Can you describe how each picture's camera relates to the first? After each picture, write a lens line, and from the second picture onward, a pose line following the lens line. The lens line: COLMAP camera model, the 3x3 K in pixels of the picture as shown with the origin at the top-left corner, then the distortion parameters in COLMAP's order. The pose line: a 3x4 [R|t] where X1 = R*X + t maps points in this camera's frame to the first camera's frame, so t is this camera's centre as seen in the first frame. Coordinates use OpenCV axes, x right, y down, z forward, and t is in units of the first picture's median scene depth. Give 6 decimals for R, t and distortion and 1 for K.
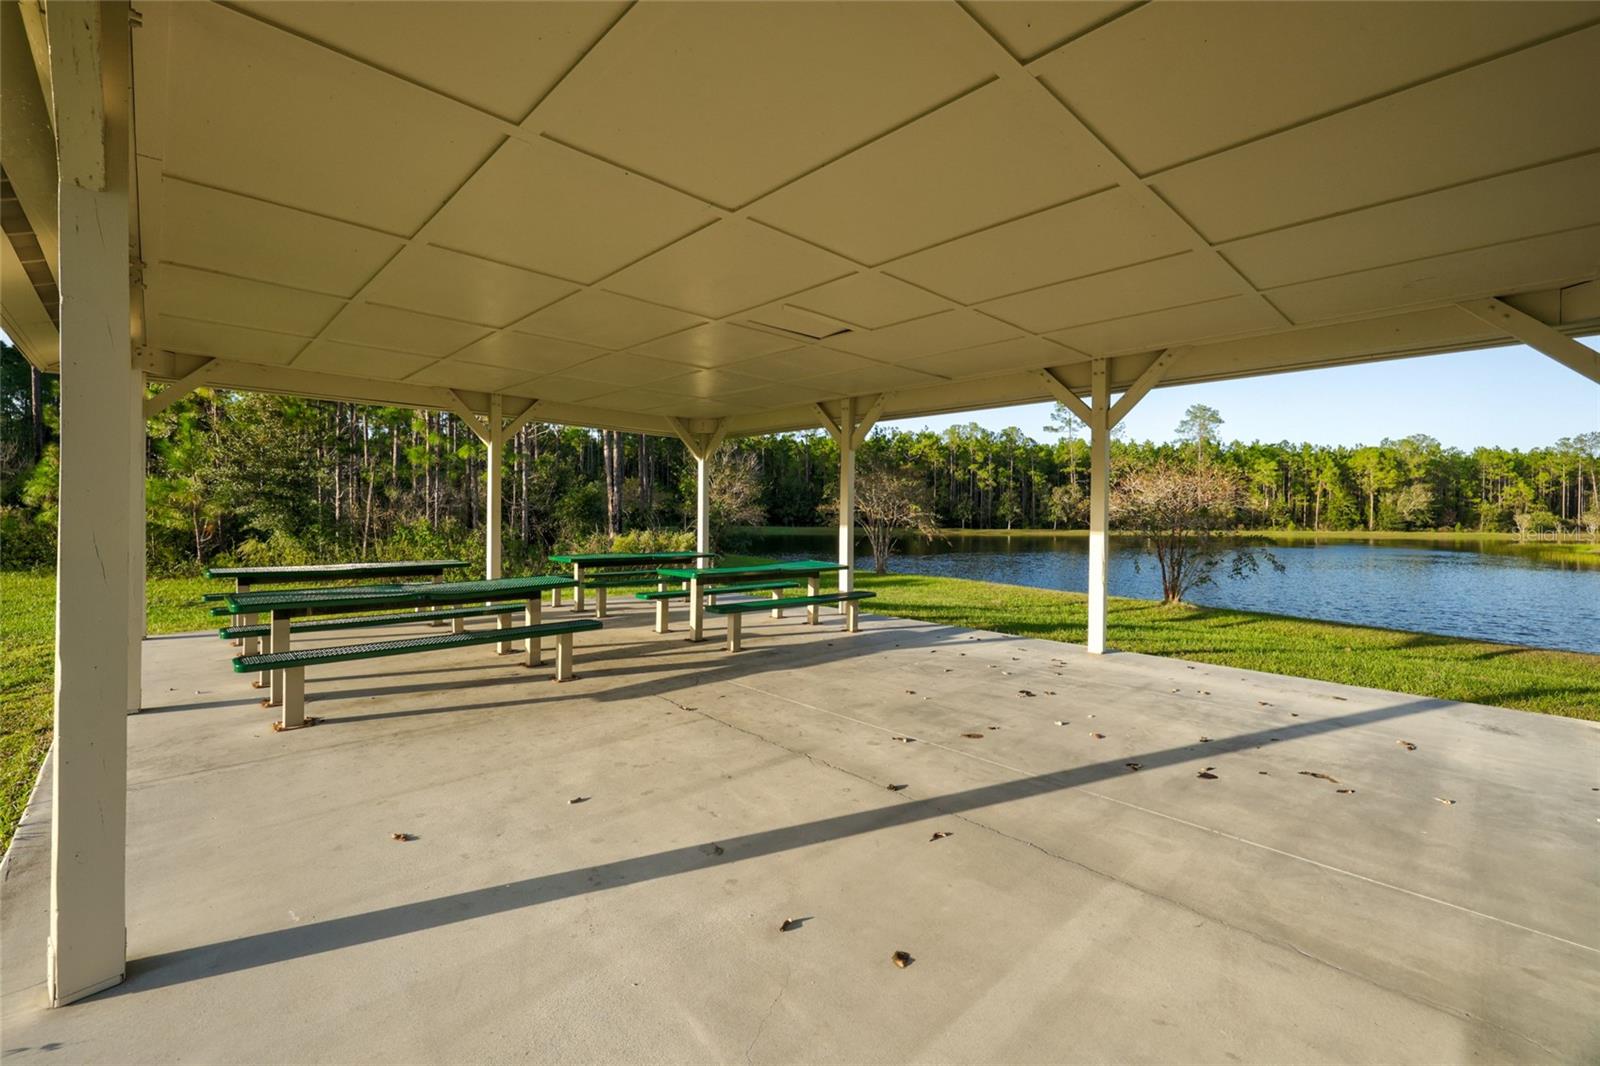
lens RADIAL K [[667.8, 0, 794.6], [0, 667.8, 517.3], [0, 0, 1]] dist [0.001463, 0.000124]
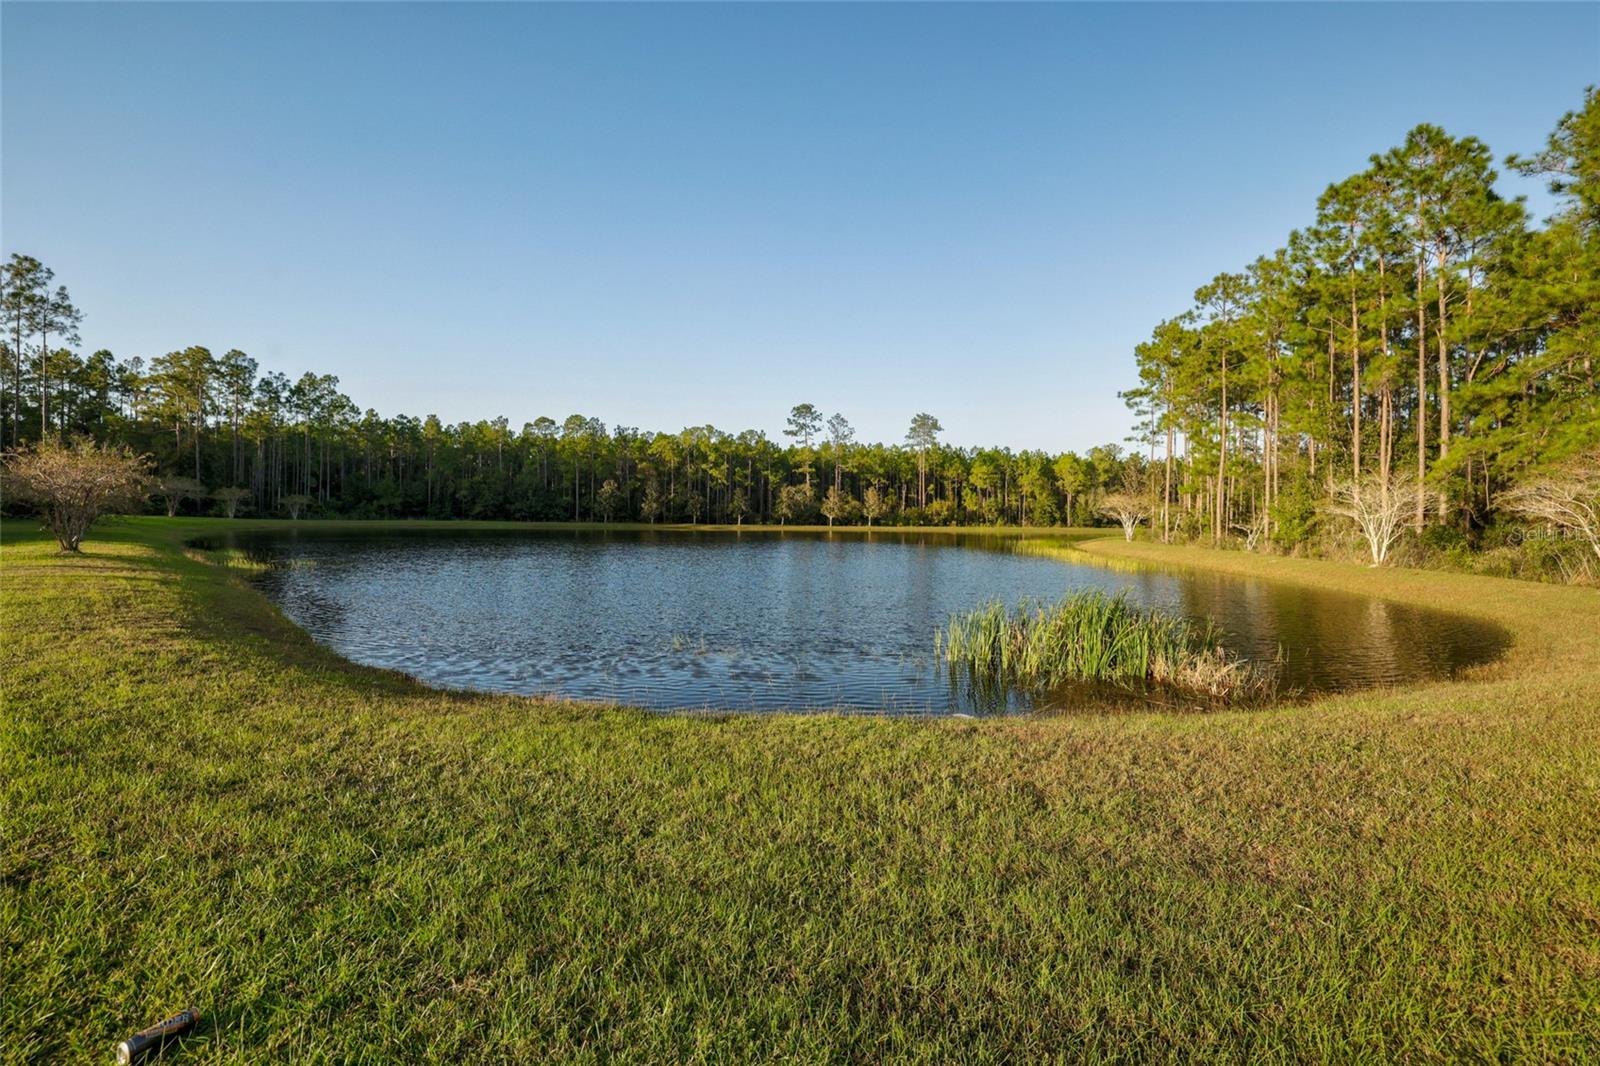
lens RADIAL K [[667.8, 0, 794.6], [0, 667.8, 517.3], [0, 0, 1]] dist [0.001463, 0.000124]
pose [[0.993416, 0.004679, 0.114467, 0.267170], [-0.005300, 0.999973, 0.005121, 0.000029], [-0.114440, -0.005694, 0.993414, -0.084258]]
